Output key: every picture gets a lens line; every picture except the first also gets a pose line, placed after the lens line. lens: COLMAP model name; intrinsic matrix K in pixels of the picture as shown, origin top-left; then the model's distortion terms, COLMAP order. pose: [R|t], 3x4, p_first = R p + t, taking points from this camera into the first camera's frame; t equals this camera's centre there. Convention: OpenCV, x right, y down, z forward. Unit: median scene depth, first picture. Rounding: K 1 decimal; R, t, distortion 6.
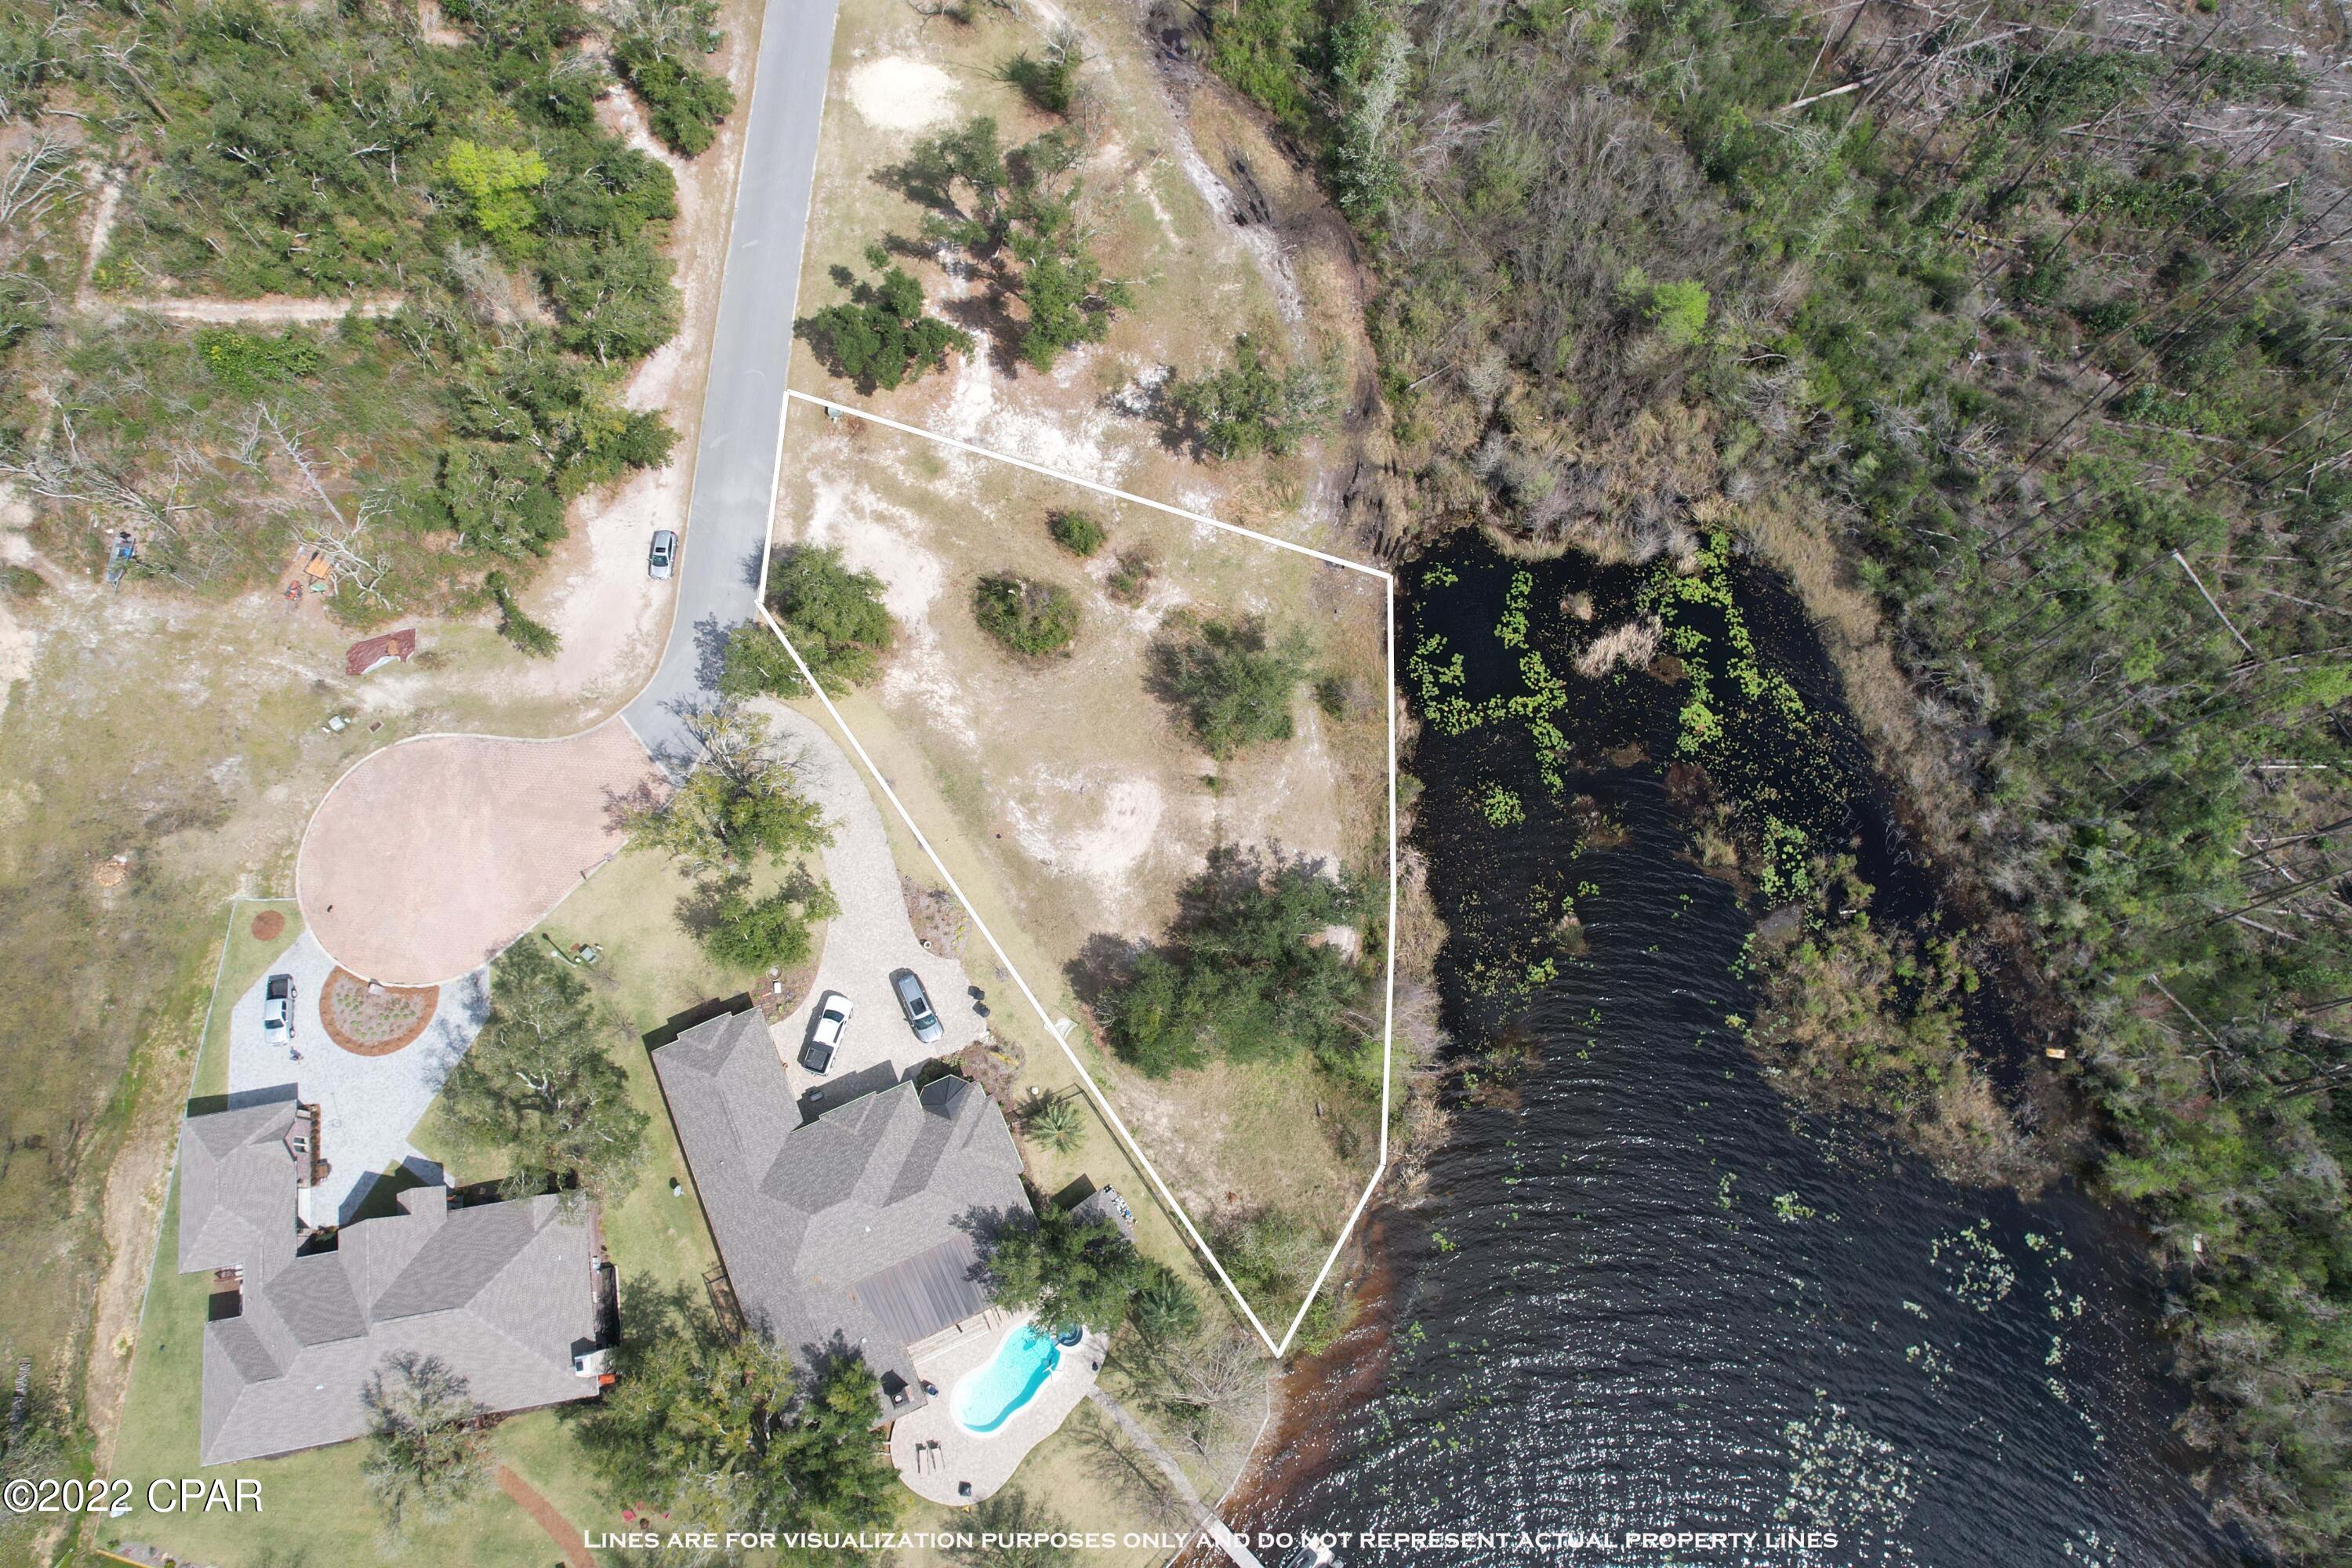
lens RADIAL K [[1504.0, 0, 1178.9], [0, 1504.0, 790.7], [0, 0, 1]] dist [-0.077224, 0.066983]
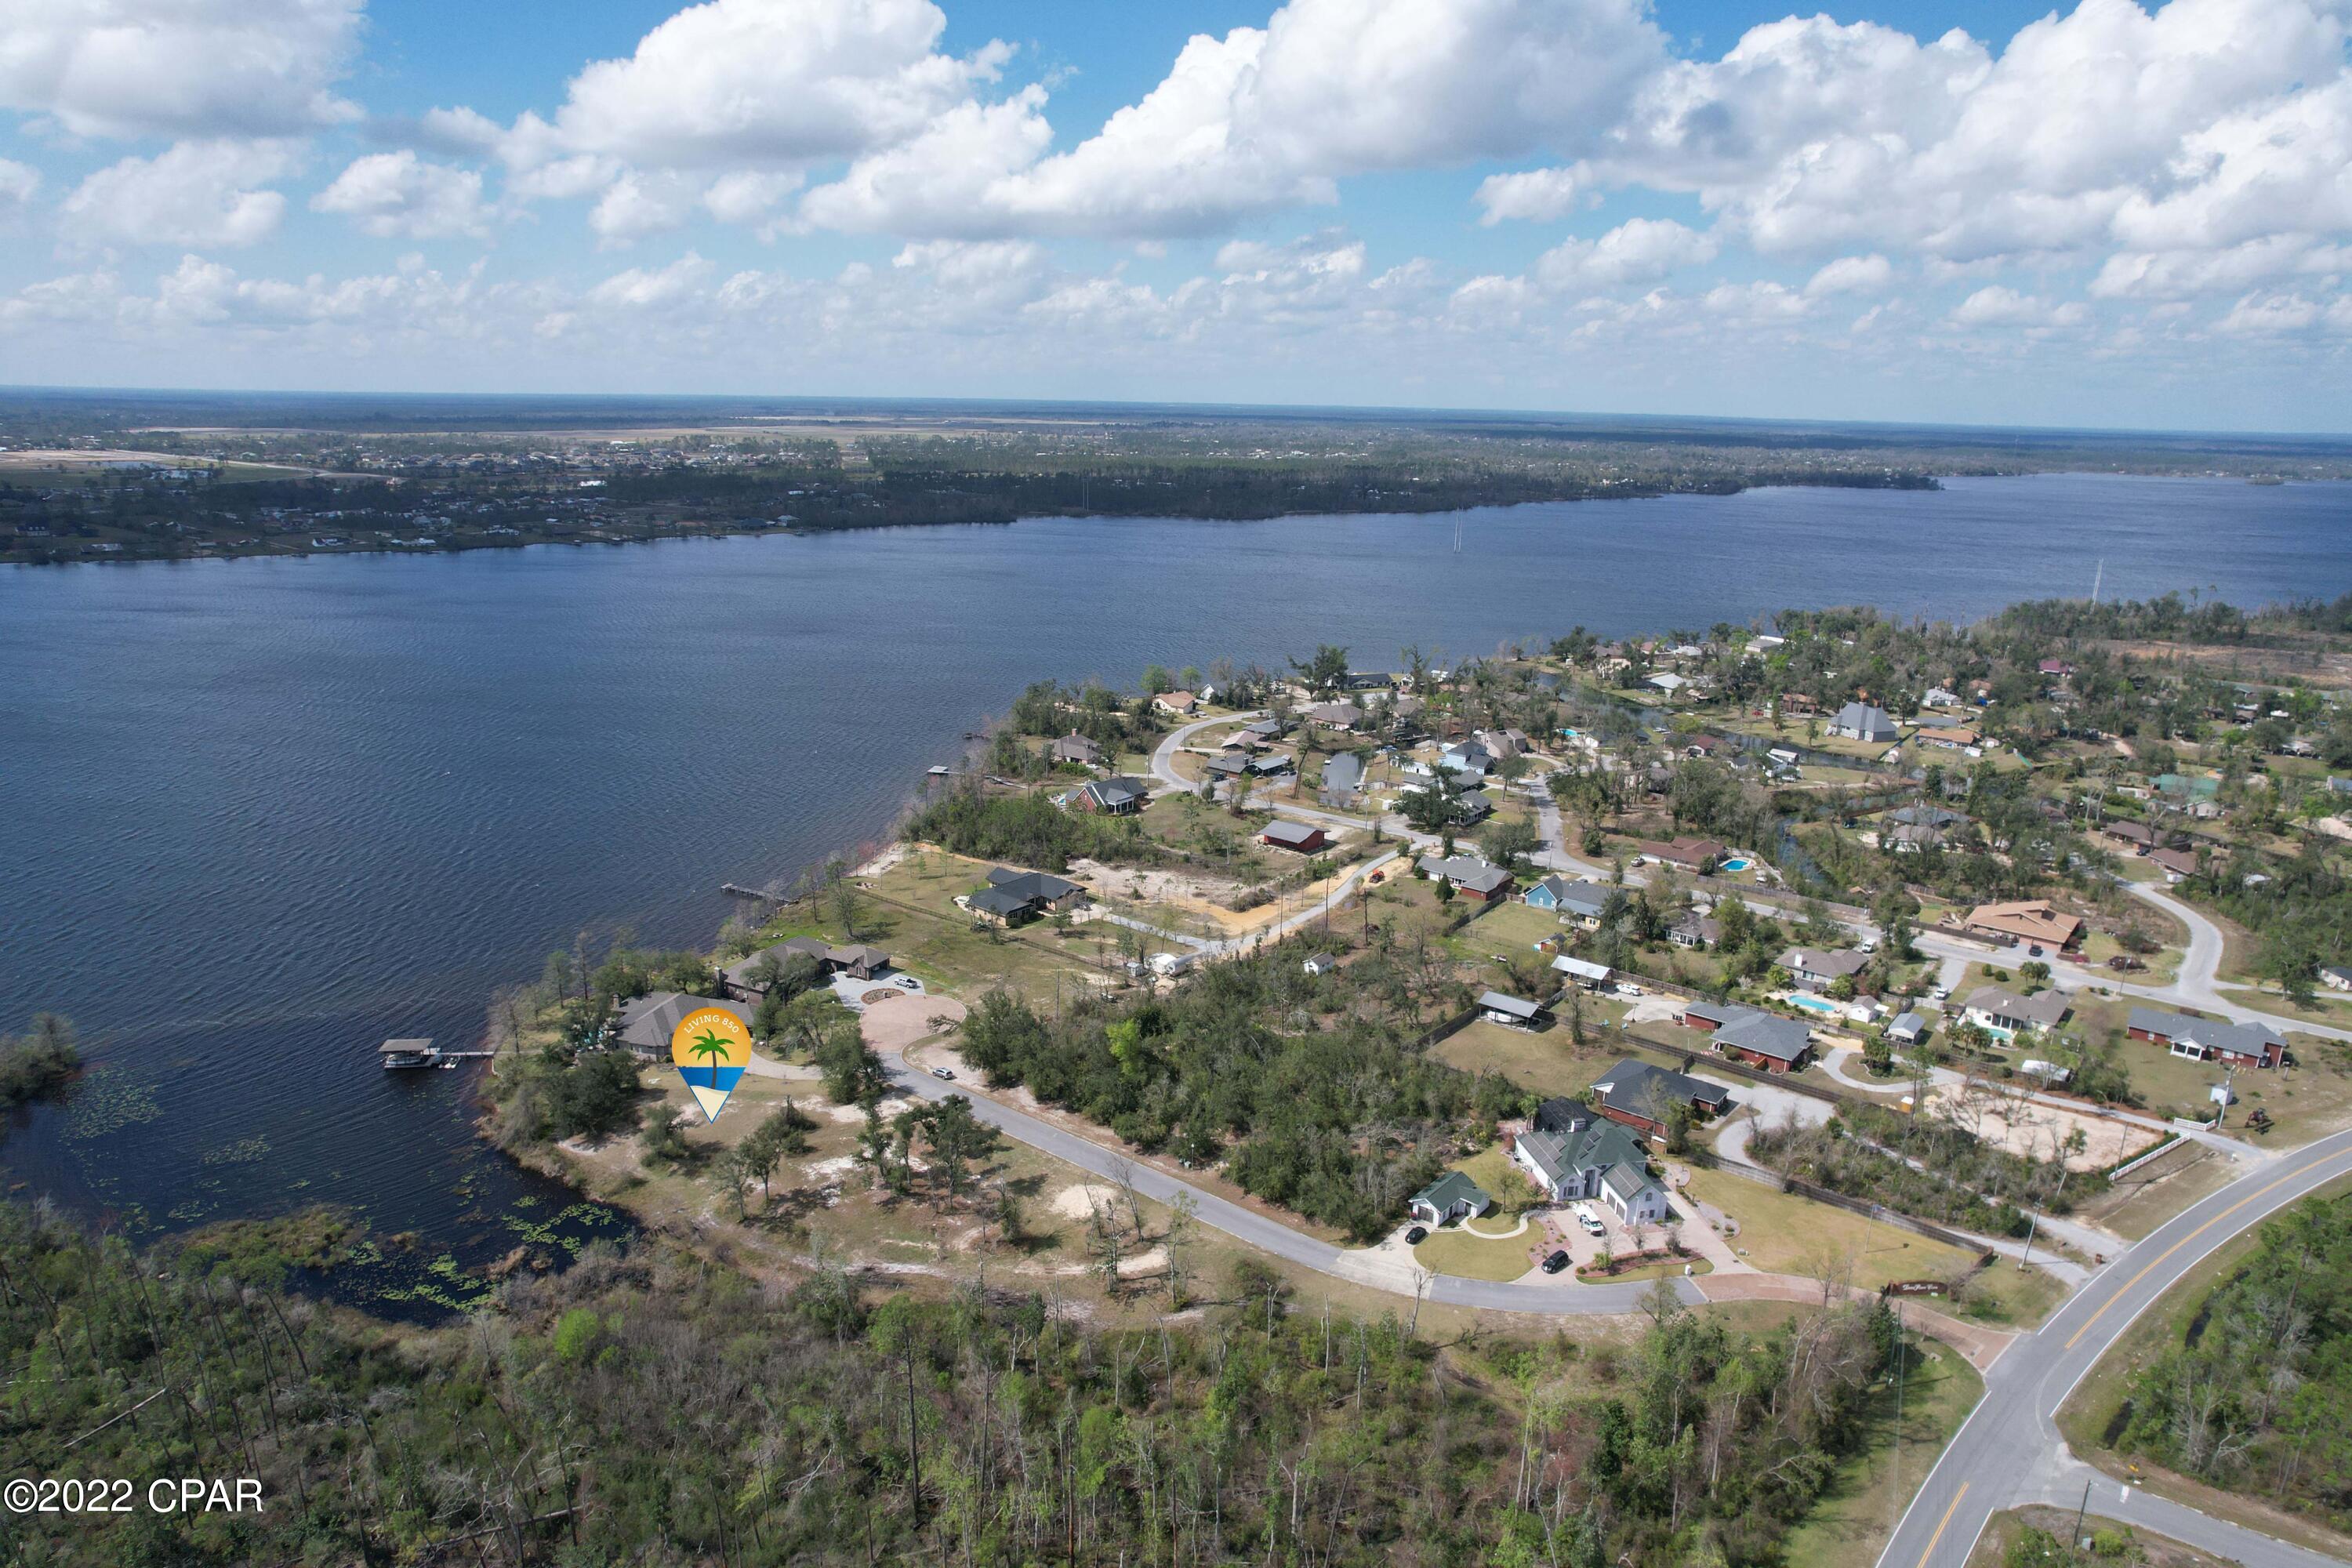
lens RADIAL K [[1504.0, 0, 1178.9], [0, 1504.0, 790.7], [0, 0, 1]] dist [-0.077224, 0.066983]
pose [[-0.608552, 0.178832, -0.773100, 1.046844], [-0.765062, 0.126322, 0.631445, -1.835278], [0.210582, 0.975737, 0.059944, 0.539545]]
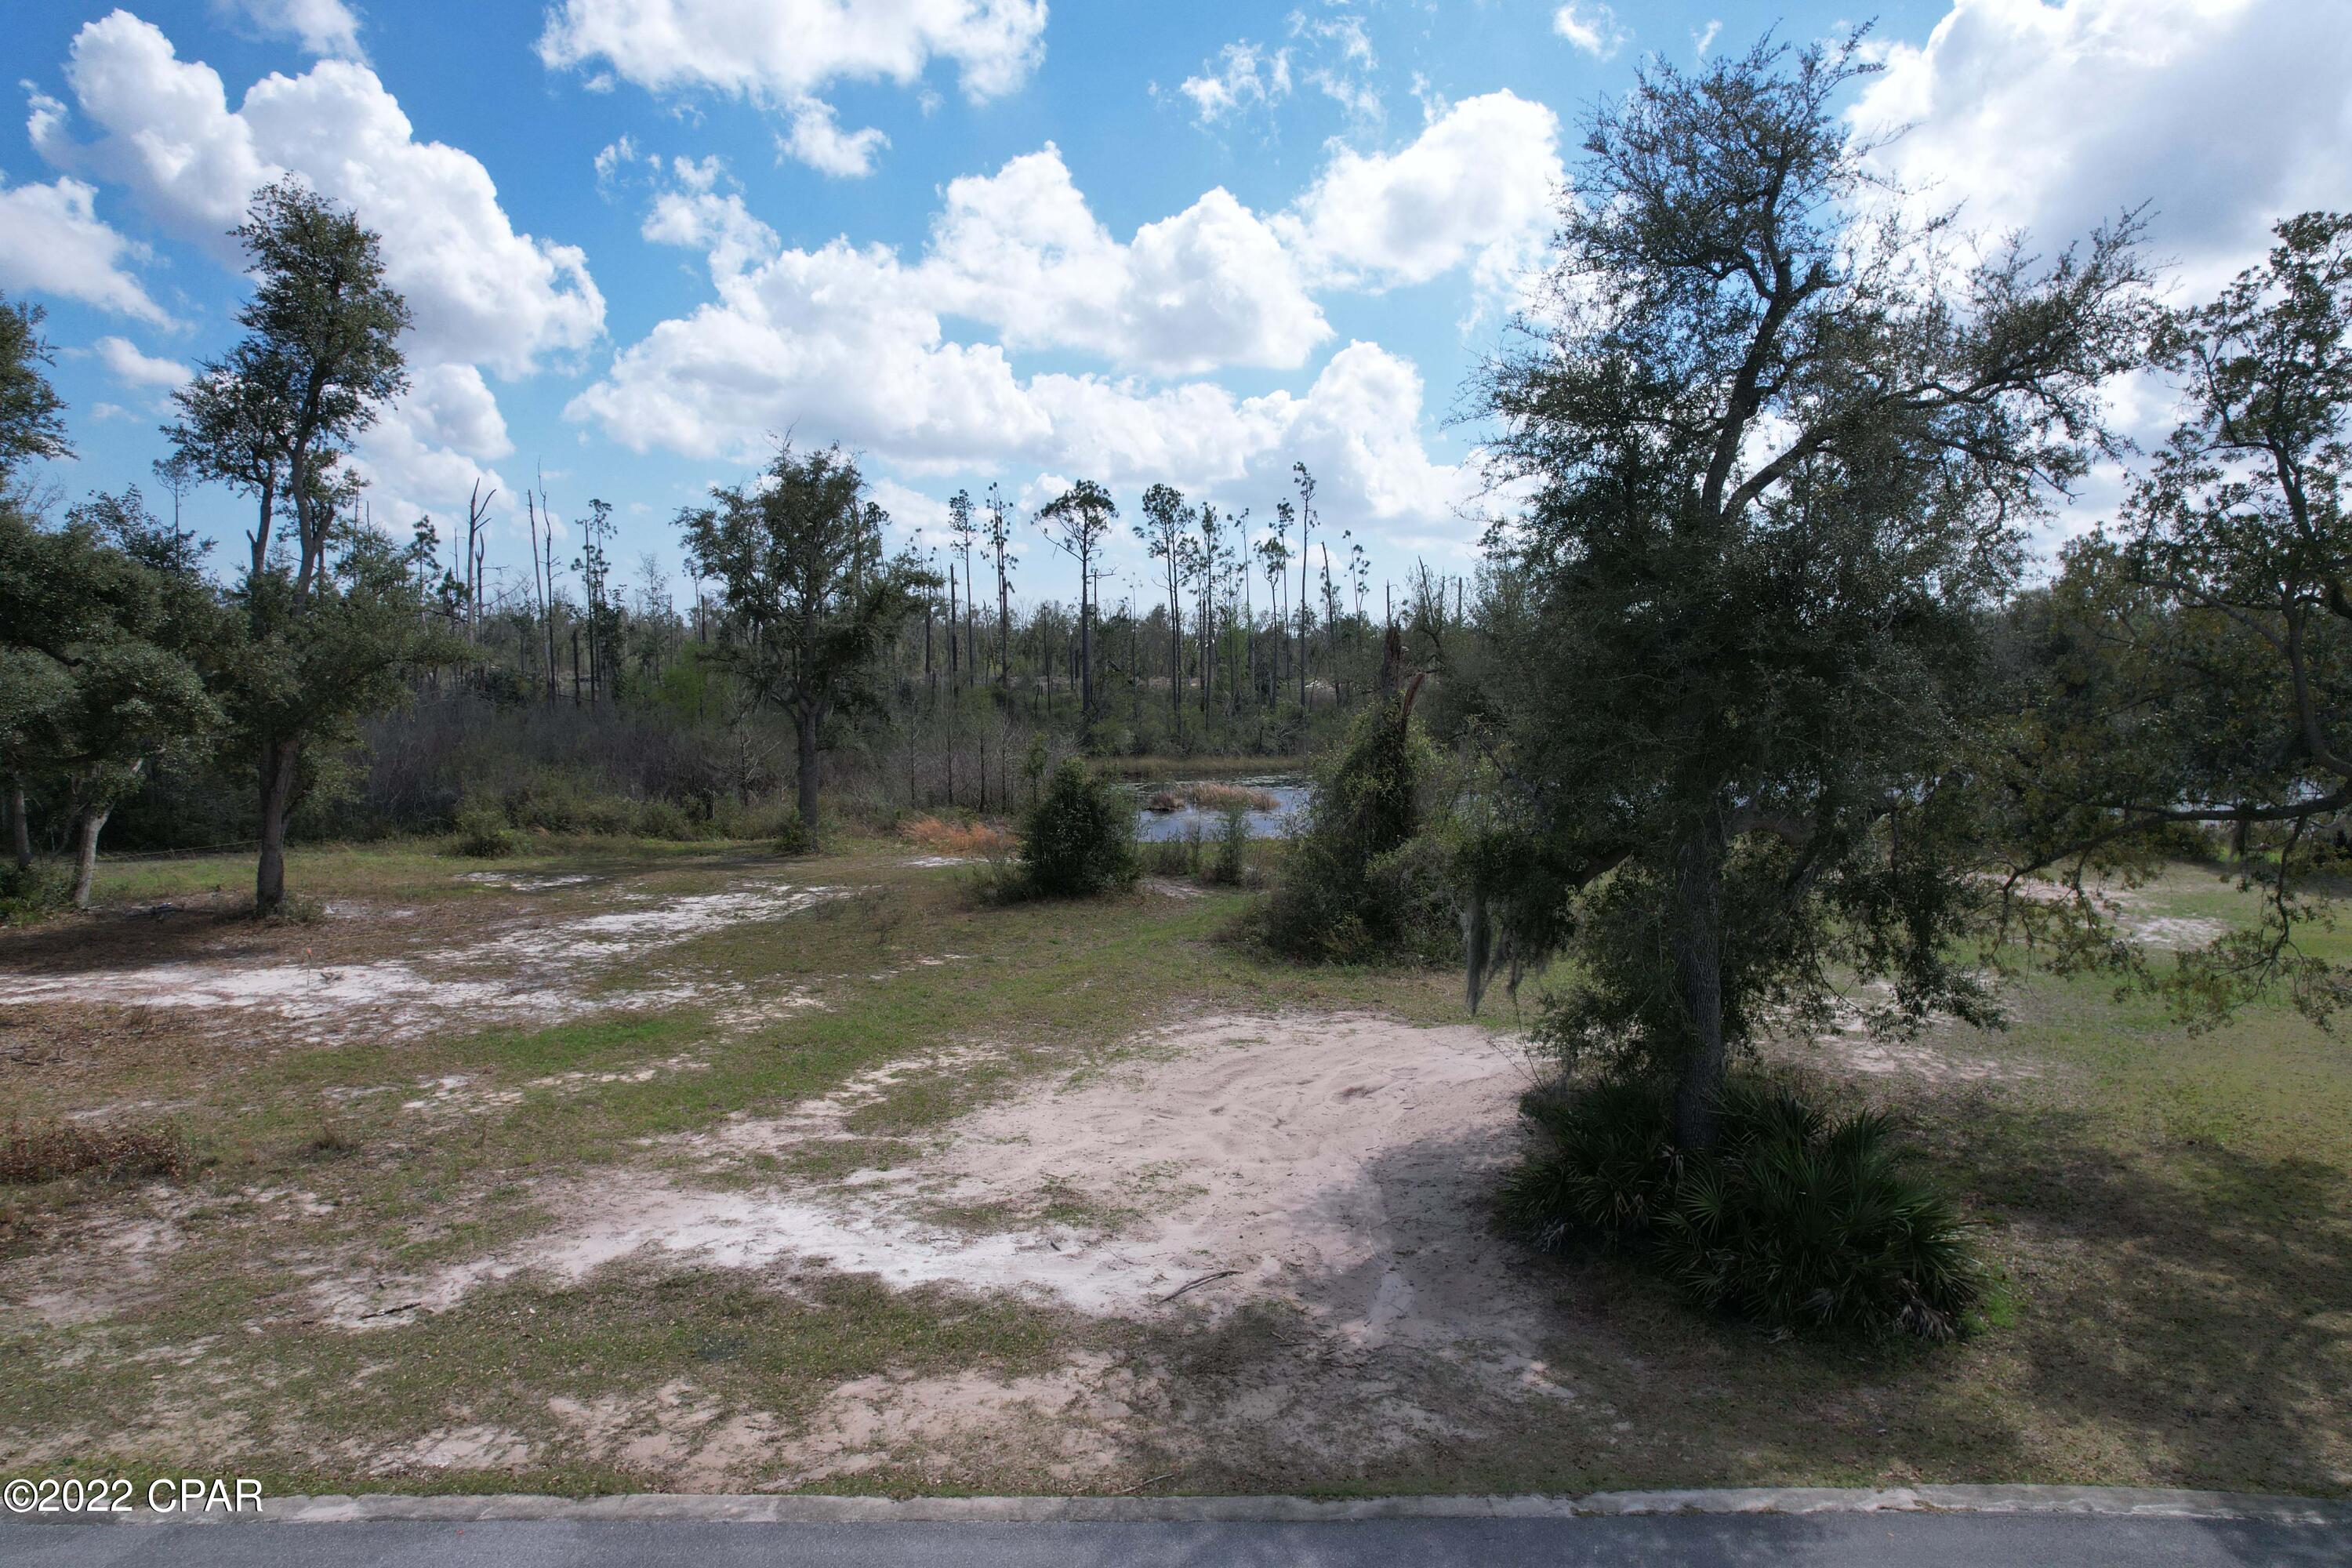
lens RADIAL K [[1504.0, 0, 1178.9], [0, 1504.0, 790.7], [0, 0, 1]] dist [-0.077224, 0.066983]
pose [[-0.070764, -0.107901, 0.991640, -0.351643], [0.950599, 0.293934, 0.099819, -0.183446], [-0.302247, 0.949716, 0.081771, 0.960237]]
